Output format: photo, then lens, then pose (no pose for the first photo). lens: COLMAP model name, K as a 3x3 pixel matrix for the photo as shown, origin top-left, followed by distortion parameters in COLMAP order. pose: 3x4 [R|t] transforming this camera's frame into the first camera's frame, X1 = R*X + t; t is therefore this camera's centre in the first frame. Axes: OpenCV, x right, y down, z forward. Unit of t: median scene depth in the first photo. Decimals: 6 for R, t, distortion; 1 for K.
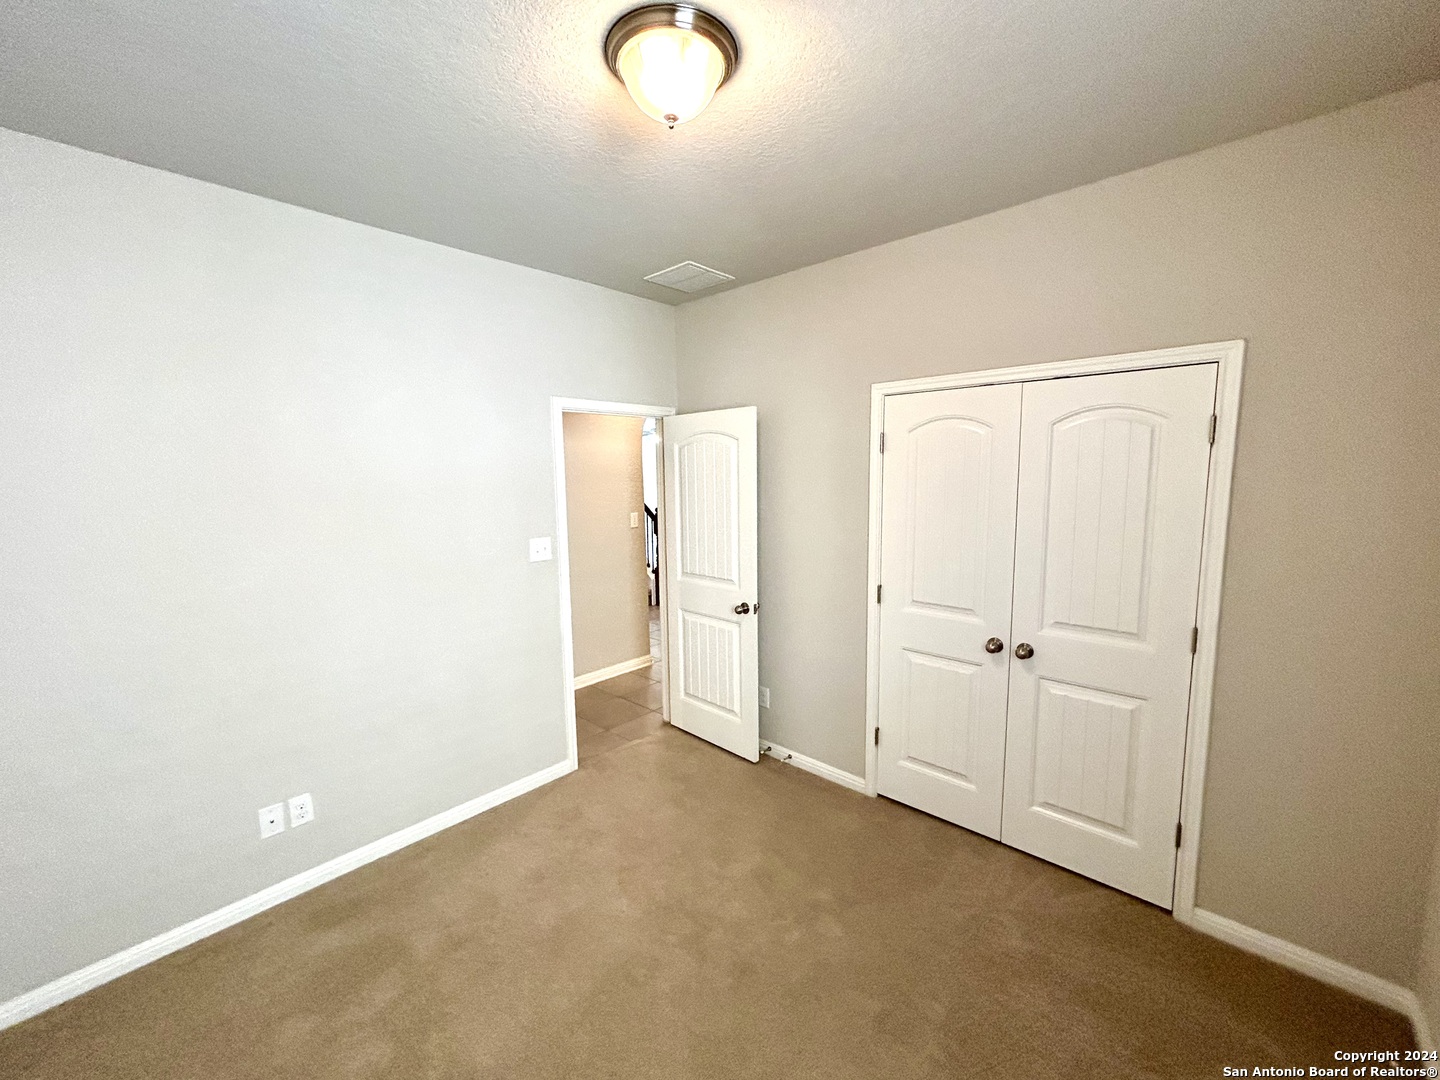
lens RADIAL K [[578.3, 0, 719.1], [0, 578.3, 537.0], [0, 0, 1]] dist [-0.004546, 0.003352]
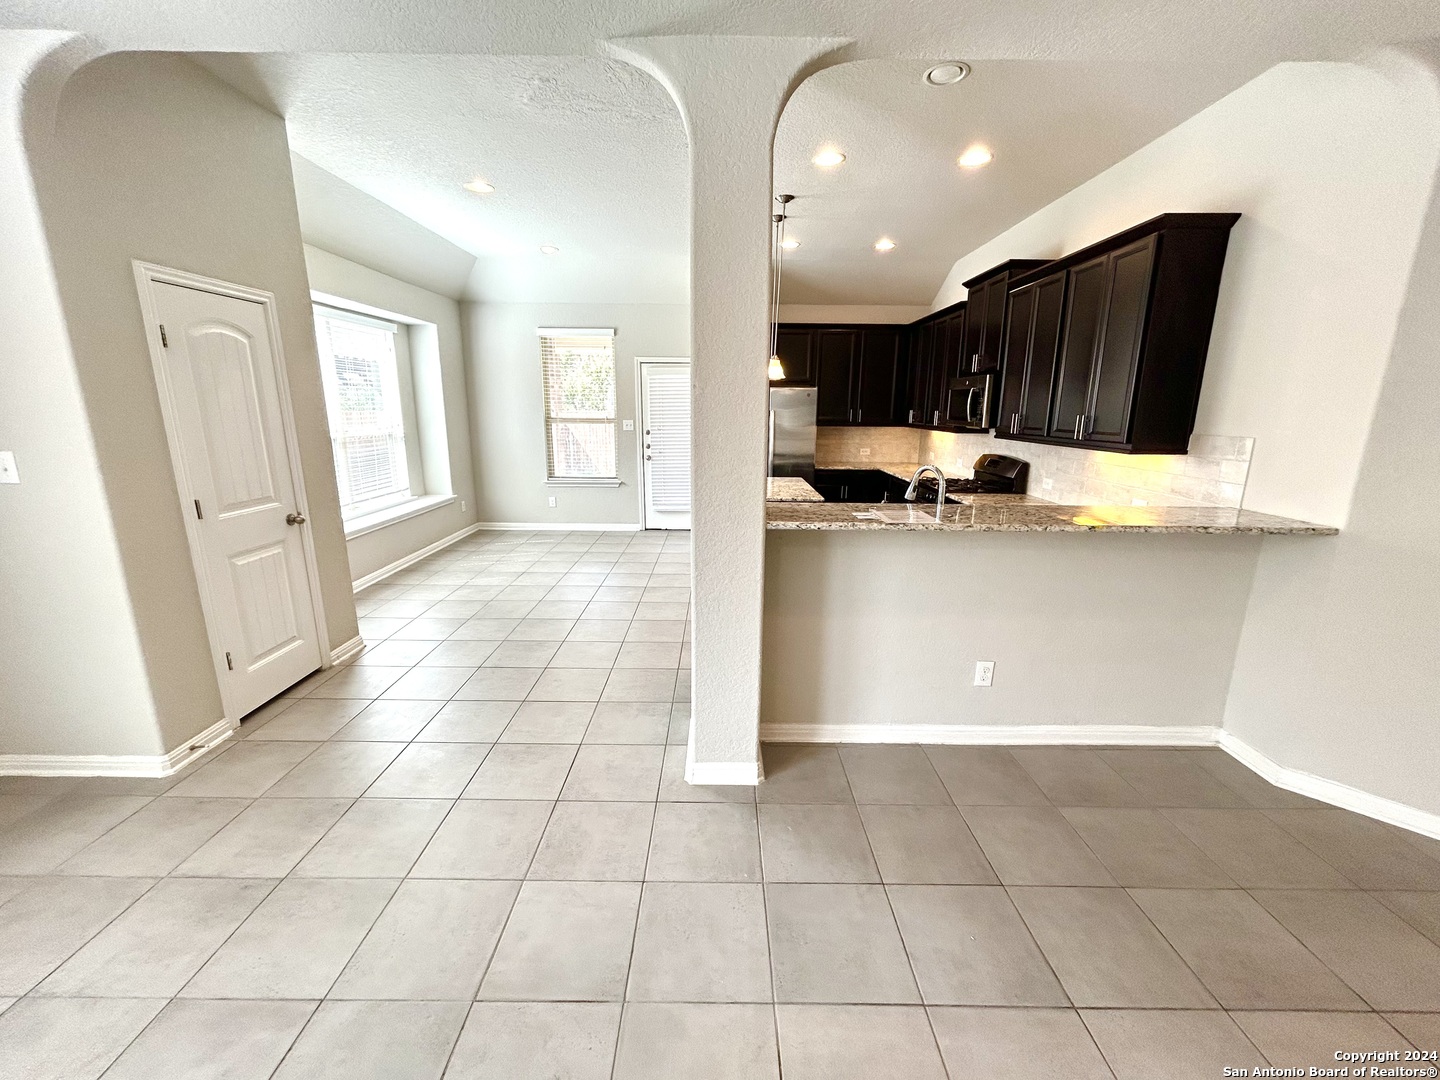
lens RADIAL K [[578.3, 0, 719.1], [0, 578.3, 537.0], [0, 0, 1]] dist [-0.004546, 0.003352]
pose [[-0.676971, -0.153497, 0.719826, -1.012520], [0.089443, 0.953605, 0.287467, -0.051082], [-0.730555, 0.258990, -0.631834, 1.070538]]
